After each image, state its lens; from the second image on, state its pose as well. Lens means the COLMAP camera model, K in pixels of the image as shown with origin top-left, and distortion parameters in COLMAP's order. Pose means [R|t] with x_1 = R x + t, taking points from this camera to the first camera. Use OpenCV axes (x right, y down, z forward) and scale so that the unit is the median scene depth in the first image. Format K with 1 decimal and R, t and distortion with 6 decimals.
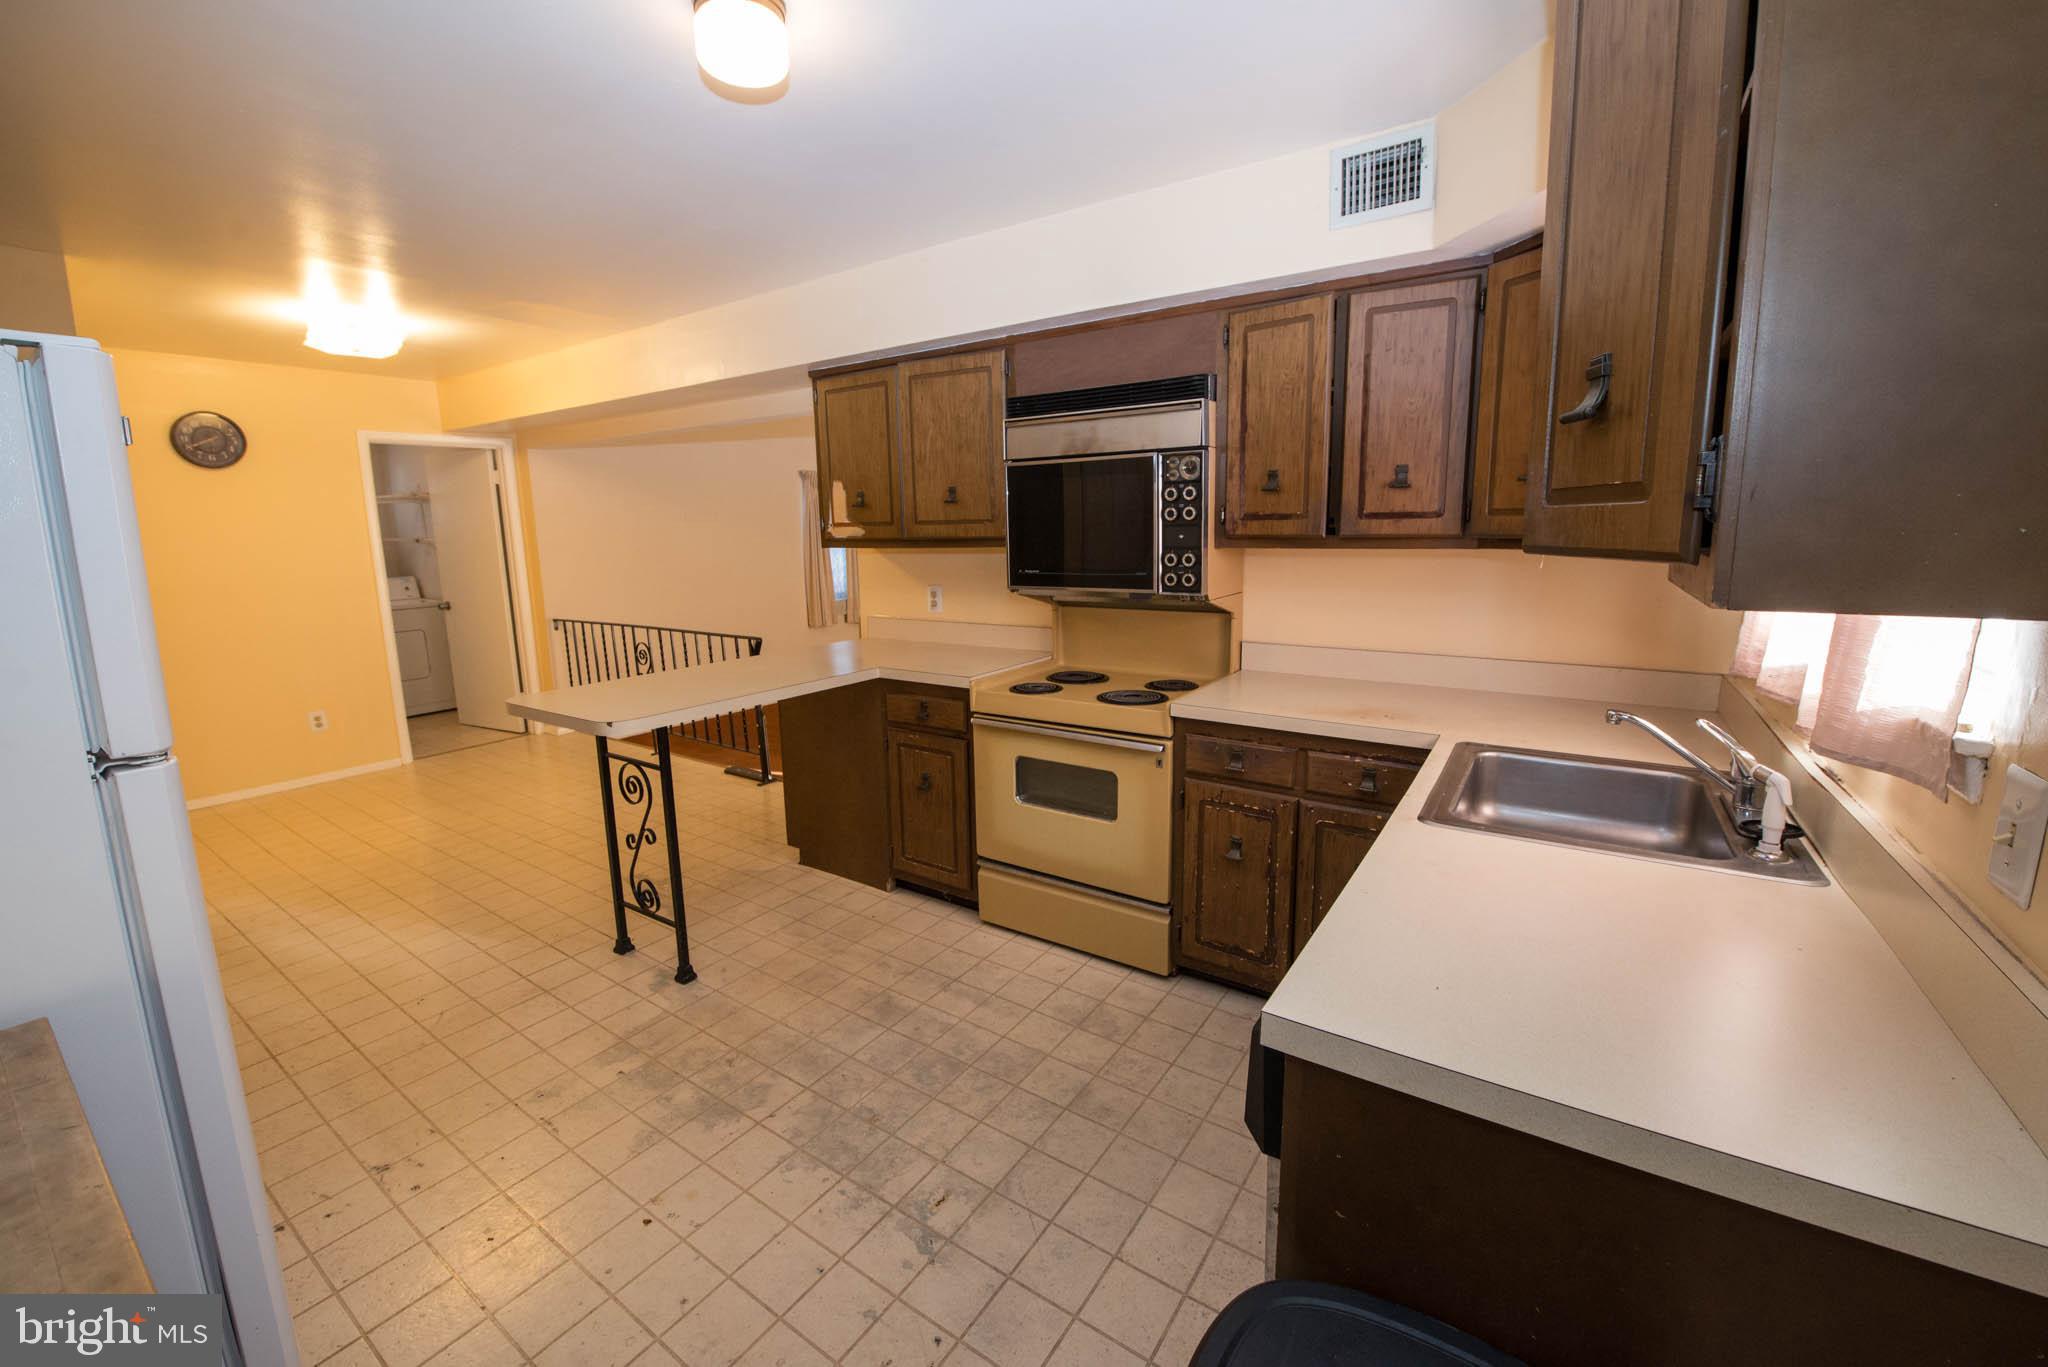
lens RADIAL K [[813.3, 0, 1038.2], [0, 813.3, 664.7], [0, 0, 1]] dist [-0.010936, -0.007166]
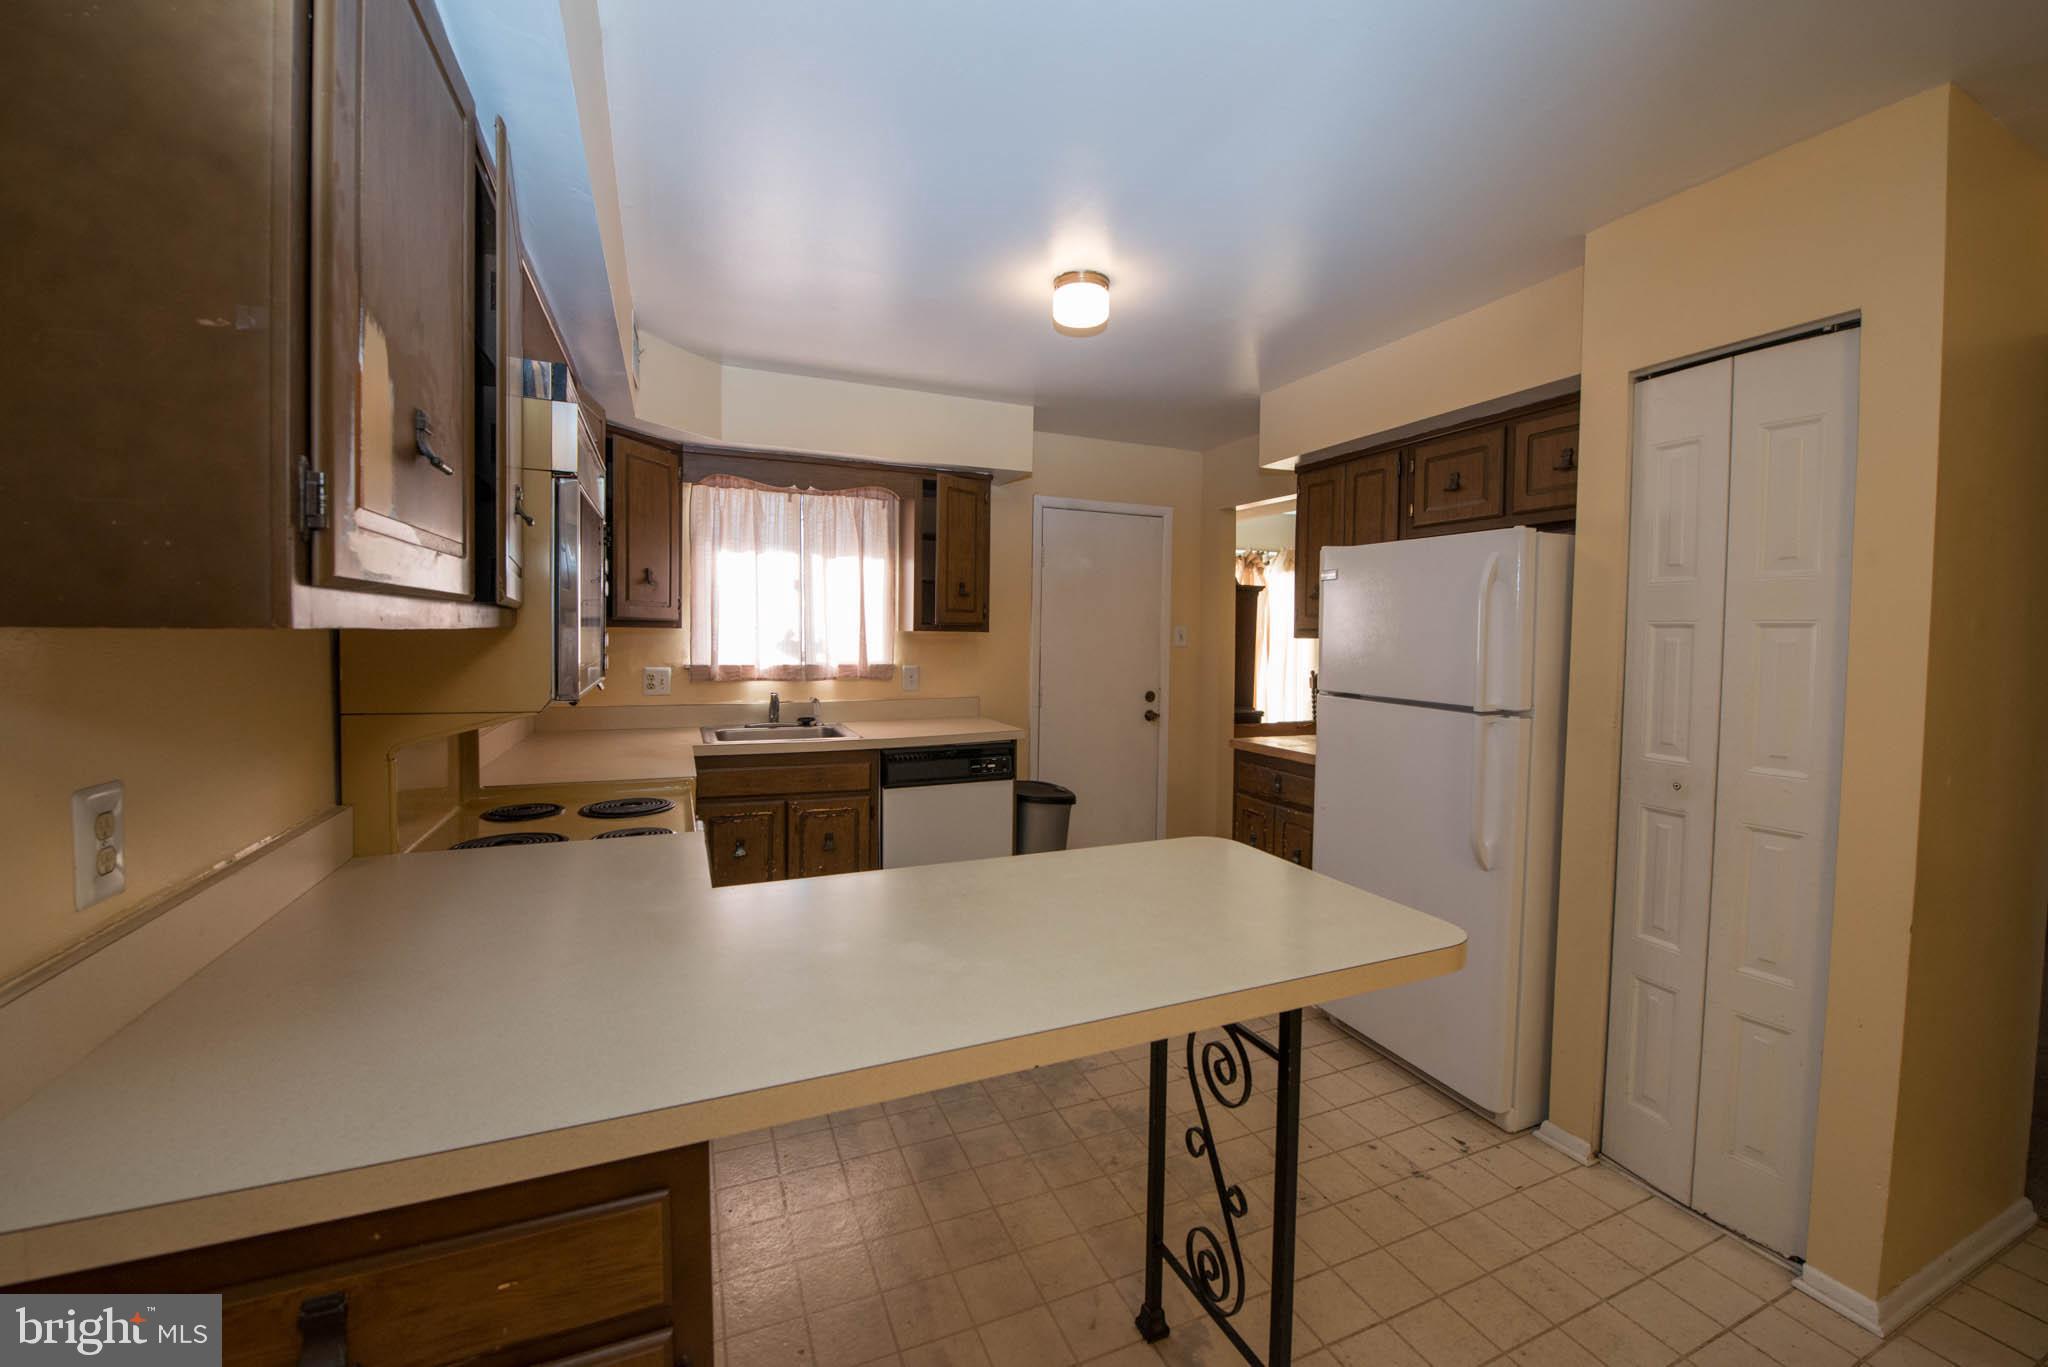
lens RADIAL K [[813.3, 0, 1038.2], [0, 813.3, 664.7], [0, 0, 1]] dist [-0.010936, -0.007166]
pose [[-0.842688, -0.015872, 0.538168, -0.694210], [0.091154, 0.980930, 0.171663, -0.210207], [-0.530630, 0.193714, -0.825171, 1.479229]]
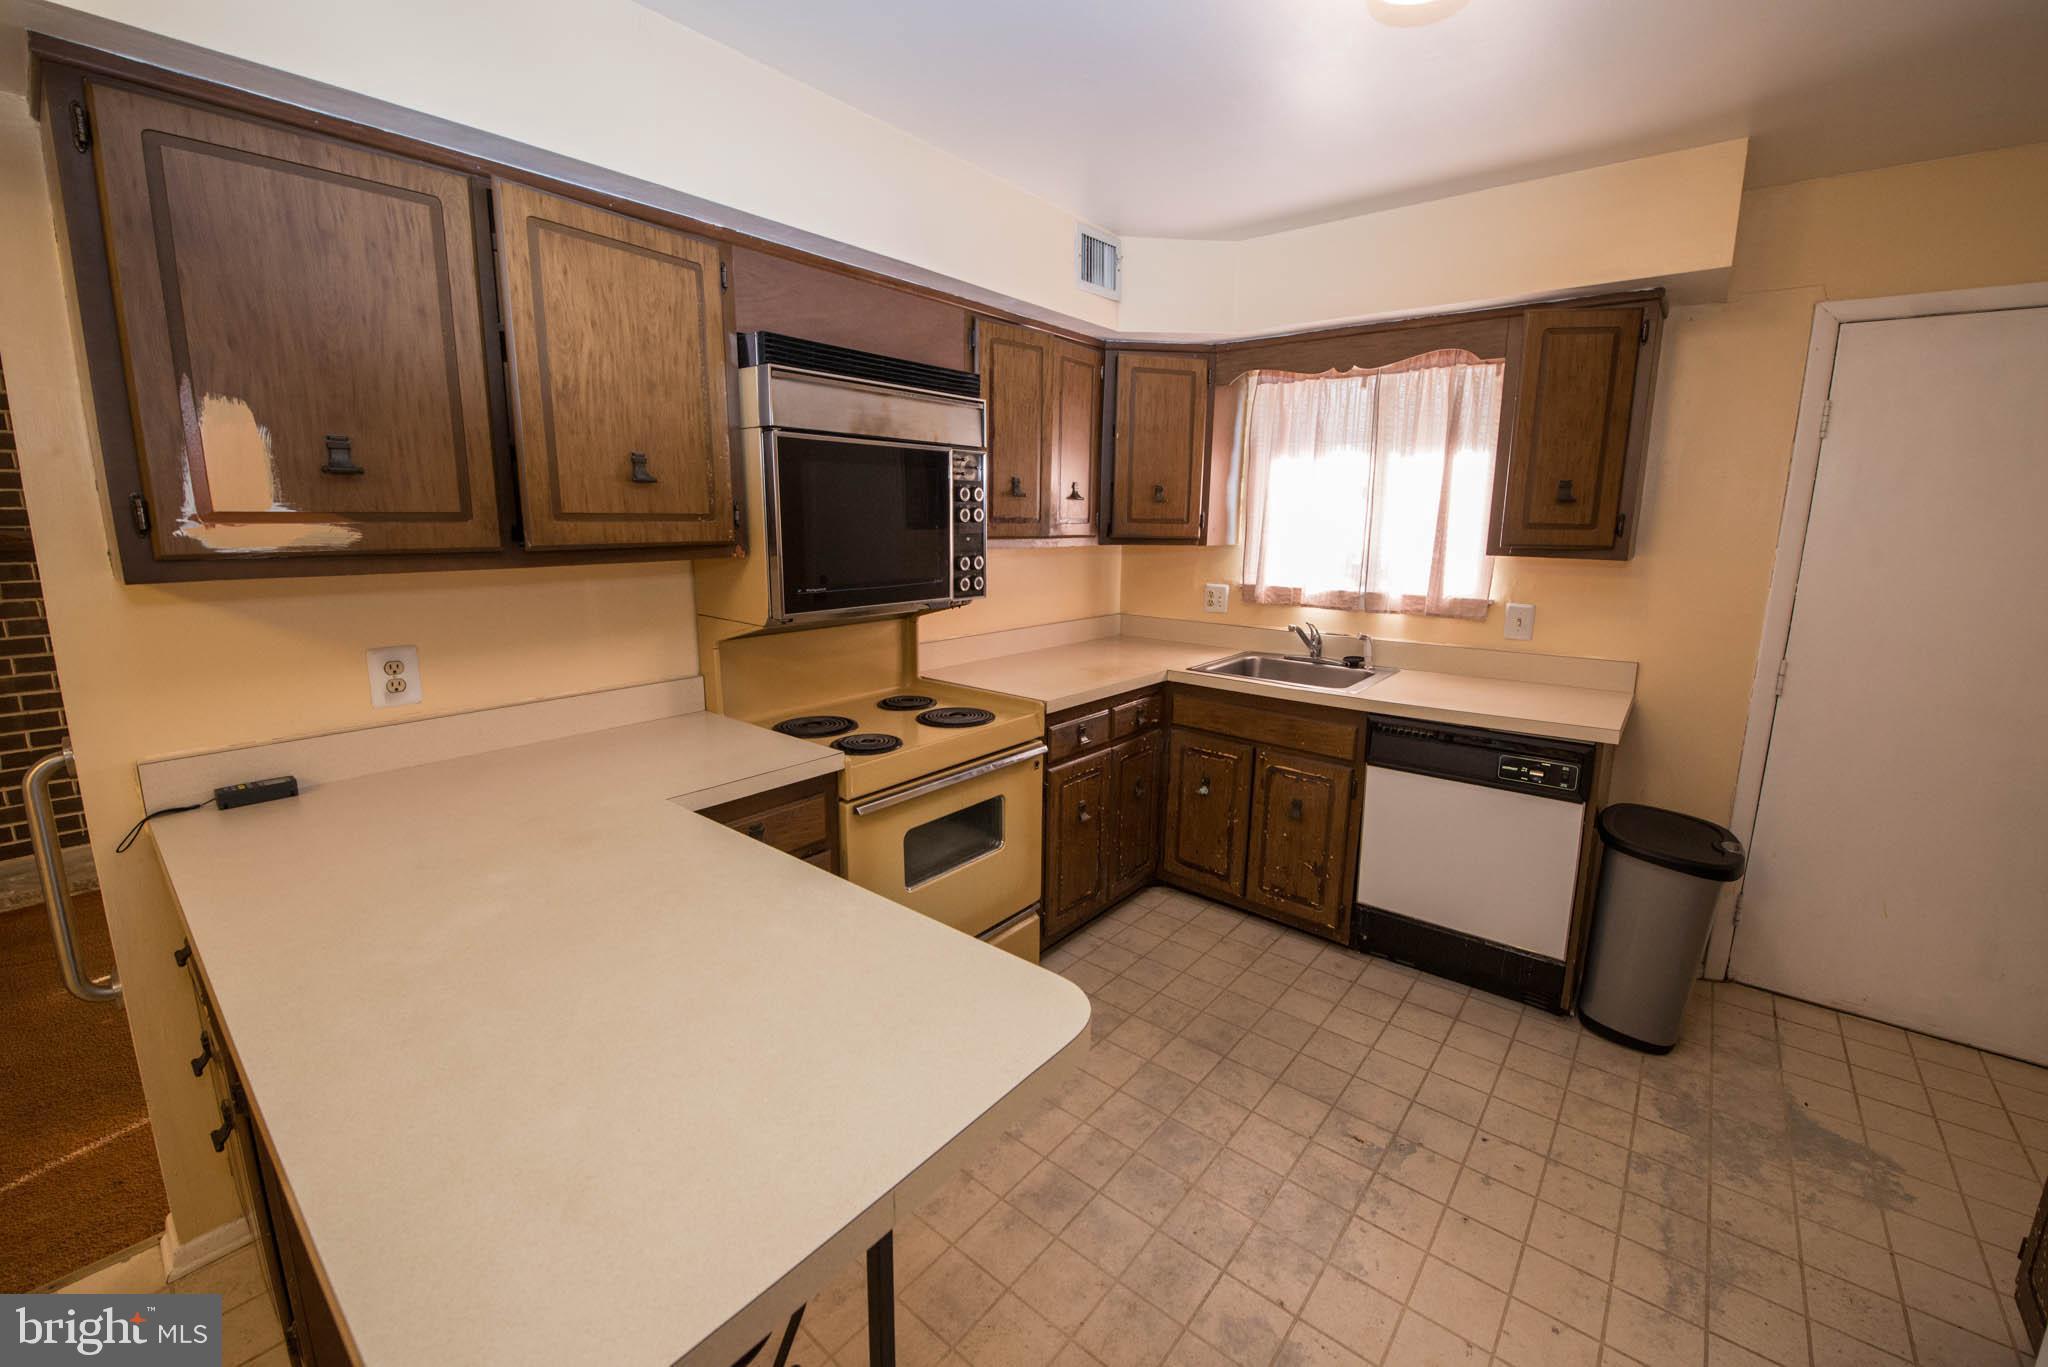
lens RADIAL K [[813.3, 0, 1038.2], [0, 813.3, 664.7], [0, 0, 1]] dist [-0.010936, -0.007166]
pose [[0.097533, -0.161539, 0.982035, -0.783833], [0.155788, 0.977053, 0.145247, -0.139109], [-0.982964, 0.138823, 0.120461, 0.823397]]
